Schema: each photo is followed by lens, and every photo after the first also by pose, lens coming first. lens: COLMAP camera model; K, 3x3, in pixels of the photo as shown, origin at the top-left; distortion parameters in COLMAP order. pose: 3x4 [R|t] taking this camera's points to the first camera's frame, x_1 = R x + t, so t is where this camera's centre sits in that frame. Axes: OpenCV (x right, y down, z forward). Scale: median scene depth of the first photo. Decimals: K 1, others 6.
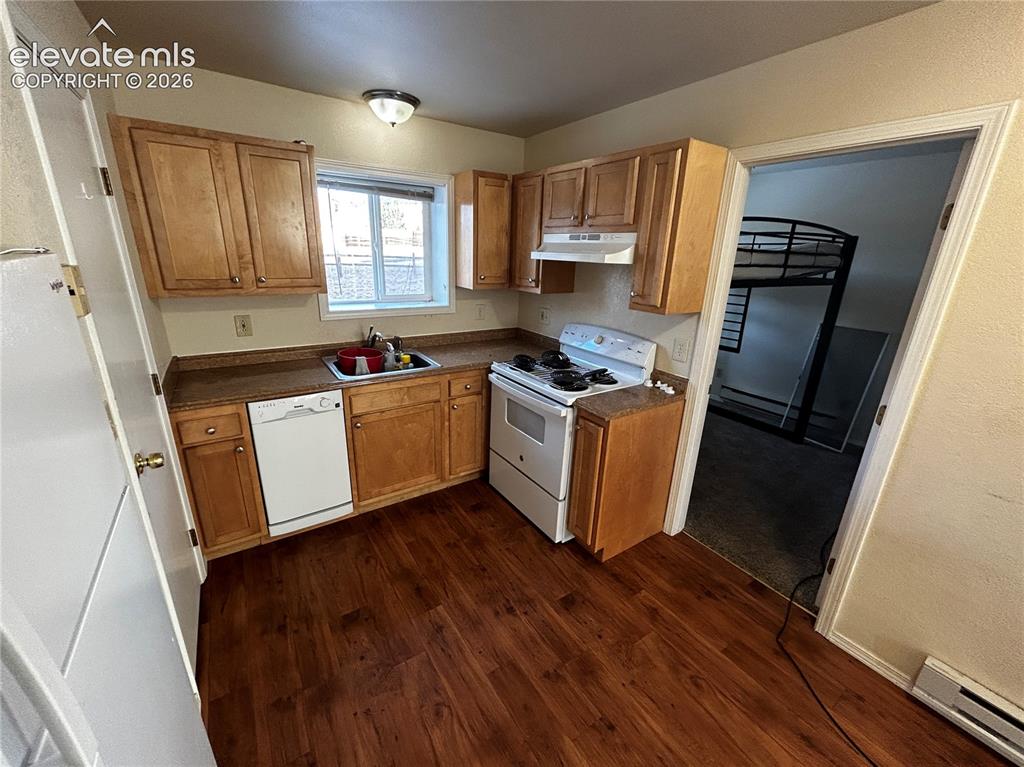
lens RADIAL K [[410.9, 0, 509.4], [0, 410.9, 383.2], [0, 0, 1]] dist [0.000794, 0.000165]
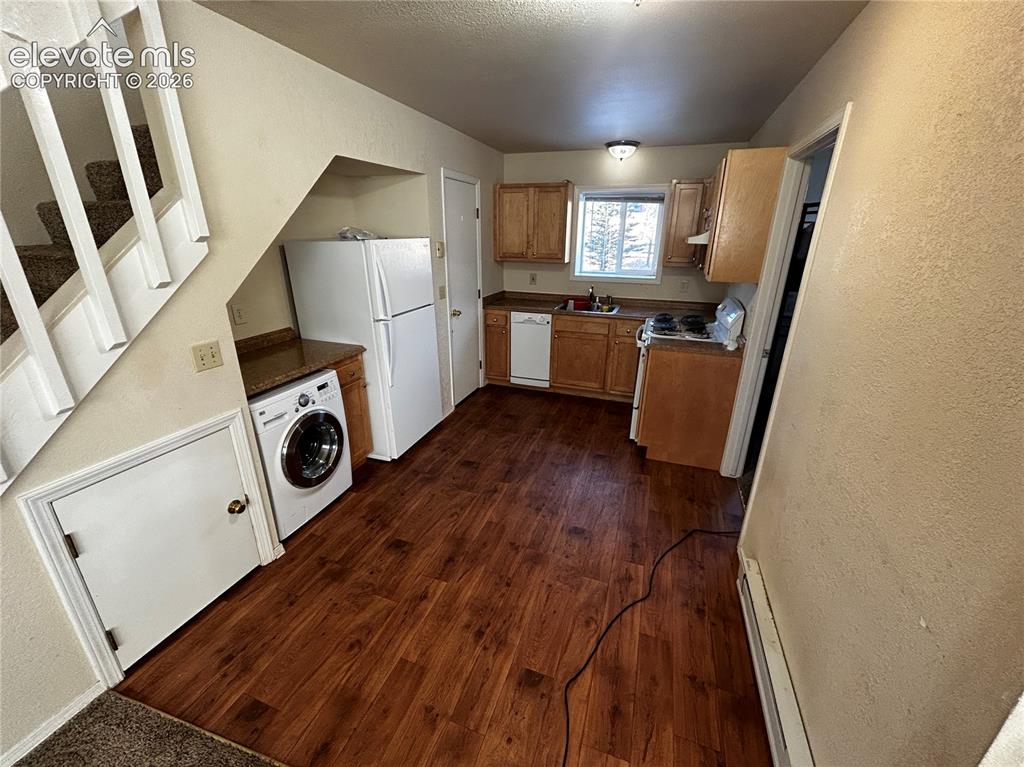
lens RADIAL K [[410.9, 0, 512.3], [0, 410.9, 381.9], [0, 0, 1]] dist [0.000794, 0.000165]
pose [[0.599863, 0.246280, -0.761256, 0.948286], [-0.238740, 0.963200, 0.123488, 0.119462], [0.763654, 0.107667, 0.636585, -0.272374]]
